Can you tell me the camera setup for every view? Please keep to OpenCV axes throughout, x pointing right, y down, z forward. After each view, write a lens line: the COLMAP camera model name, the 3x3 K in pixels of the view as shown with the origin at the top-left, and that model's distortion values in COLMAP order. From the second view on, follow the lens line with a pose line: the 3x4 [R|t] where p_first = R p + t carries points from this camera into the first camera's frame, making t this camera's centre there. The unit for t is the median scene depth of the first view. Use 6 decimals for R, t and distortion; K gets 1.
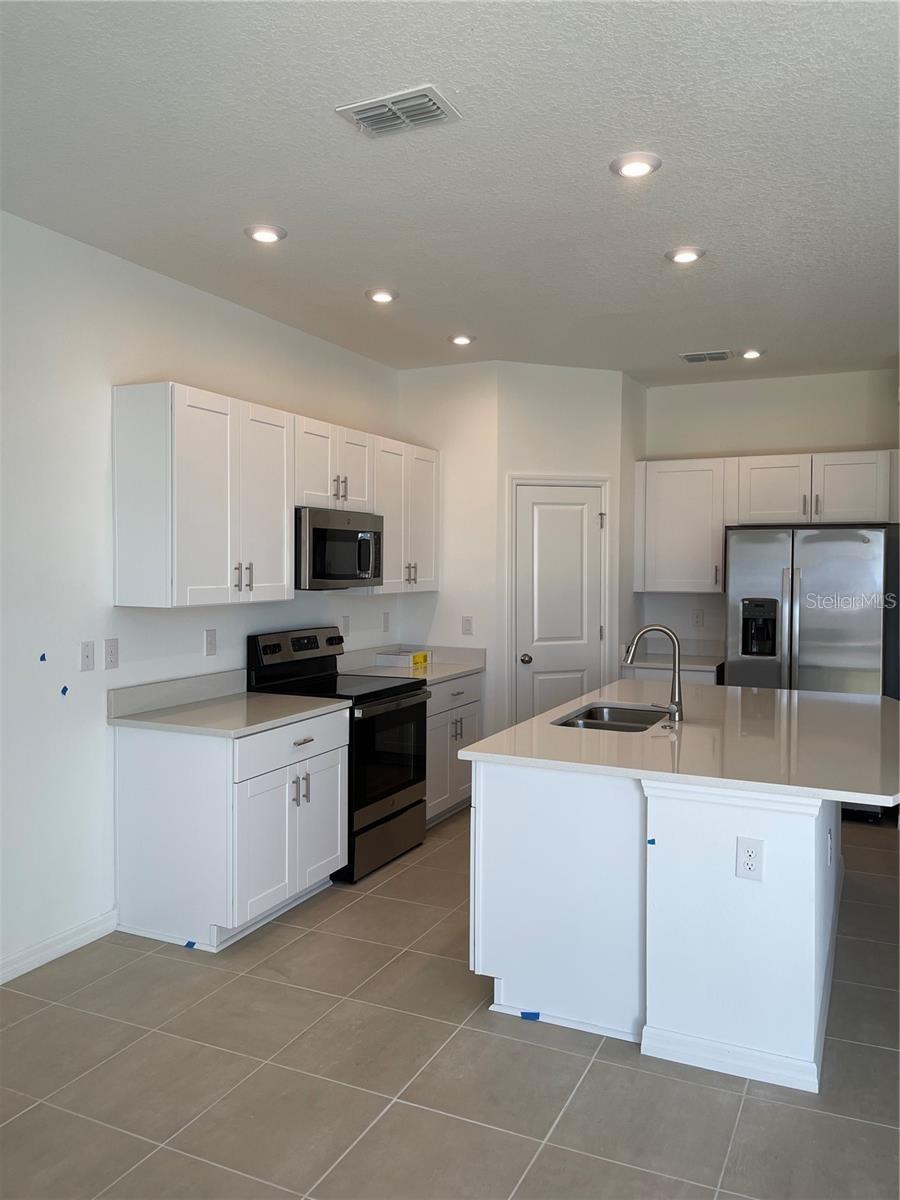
lens RADIAL K [[907.3, 0, 457.0], [0, 907.3, 594.2], [0, 0, 1]] dist [0.056466, -0.076088]
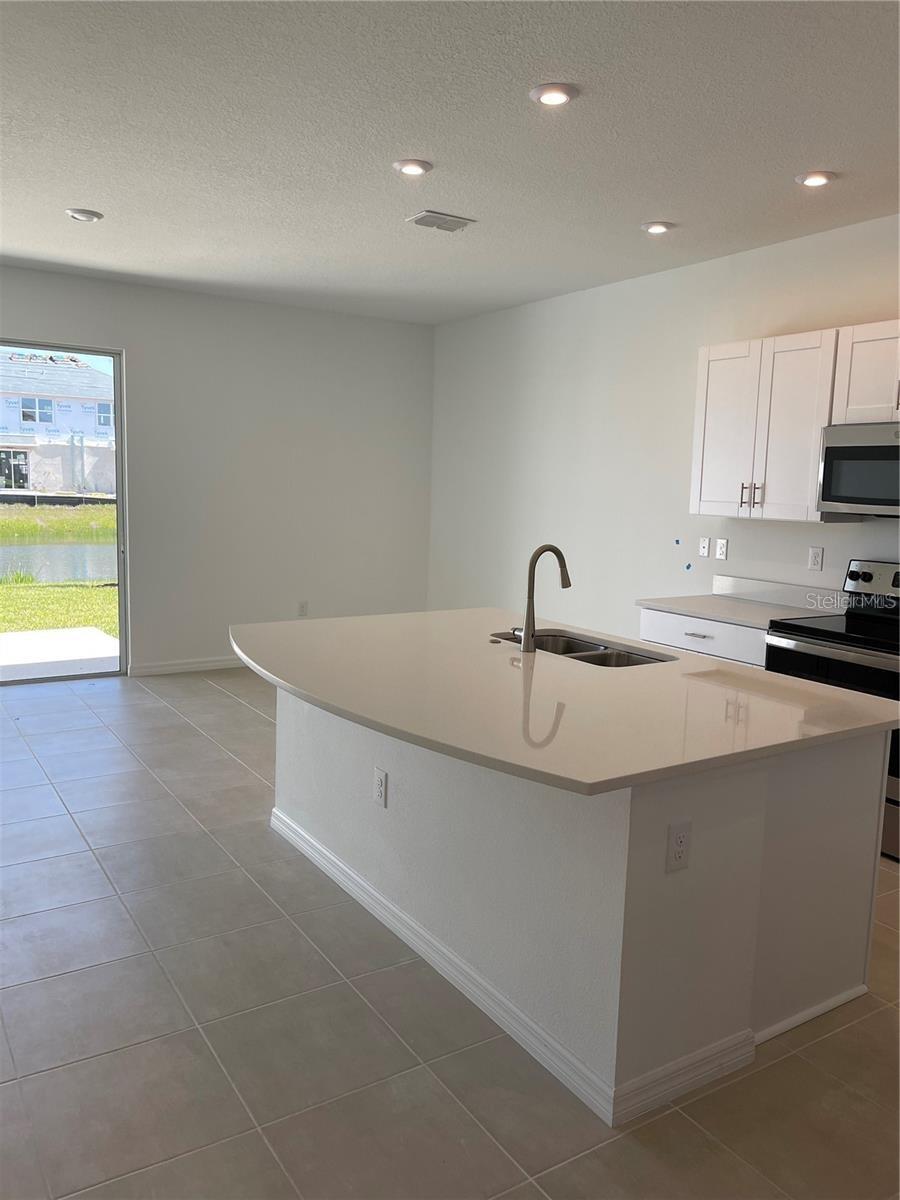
lens RADIAL K [[907.3, 0, 452.7], [0, 907.3, 597.0], [0, 0, 1]] dist [0.056466, -0.076088]
pose [[-0.535935, 0.087417, -0.839722, 0.899521], [-0.059622, 0.988223, 0.140929, -0.030349], [0.842151, 0.125595, -0.524411, 1.231660]]
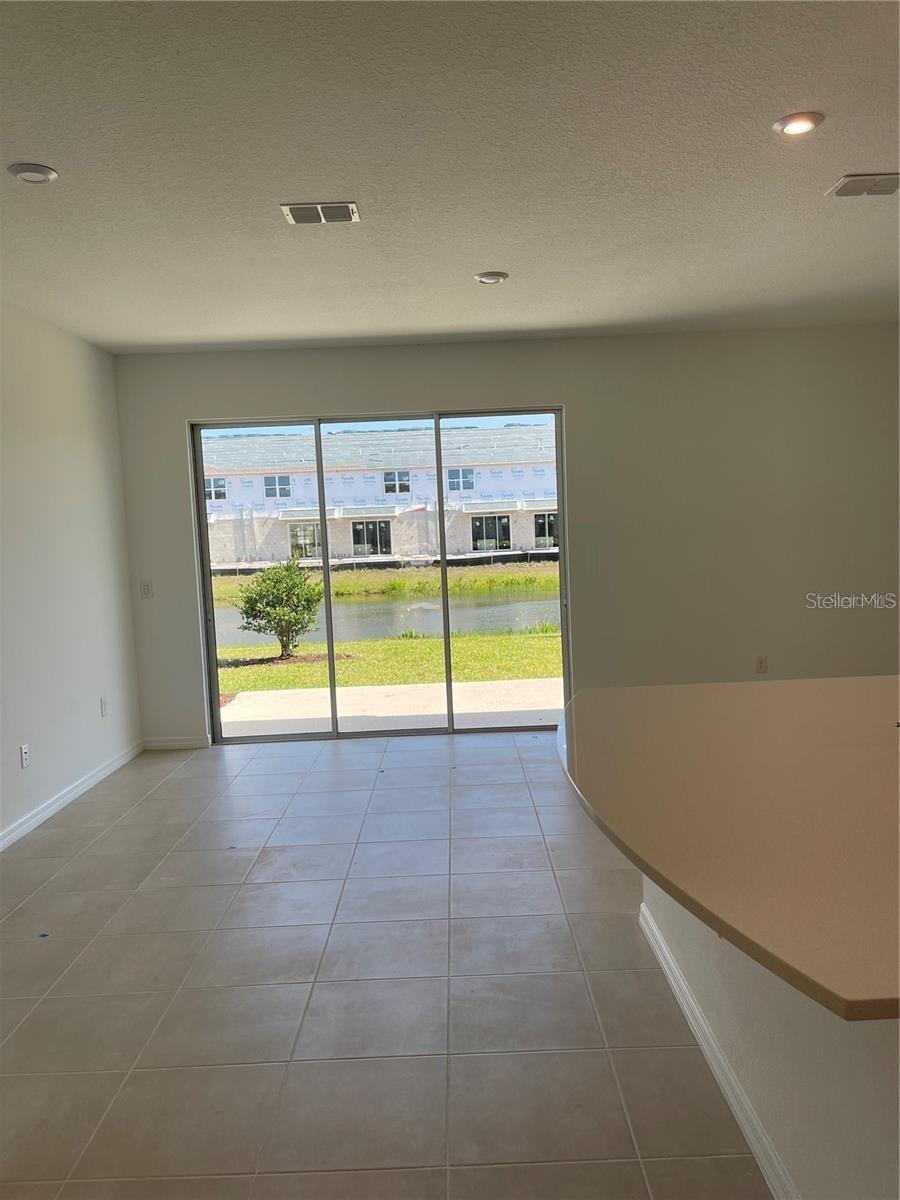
lens RADIAL K [[907.3, 0, 438.5], [0, 907.3, 604.4], [0, 0, 1]] dist [0.056466, -0.076088]
pose [[-0.910228, 0.066111, -0.408796, 0.710235], [0.023999, 0.993937, 0.107304, -0.026207], [0.413412, 0.087860, -0.906295, 1.244893]]
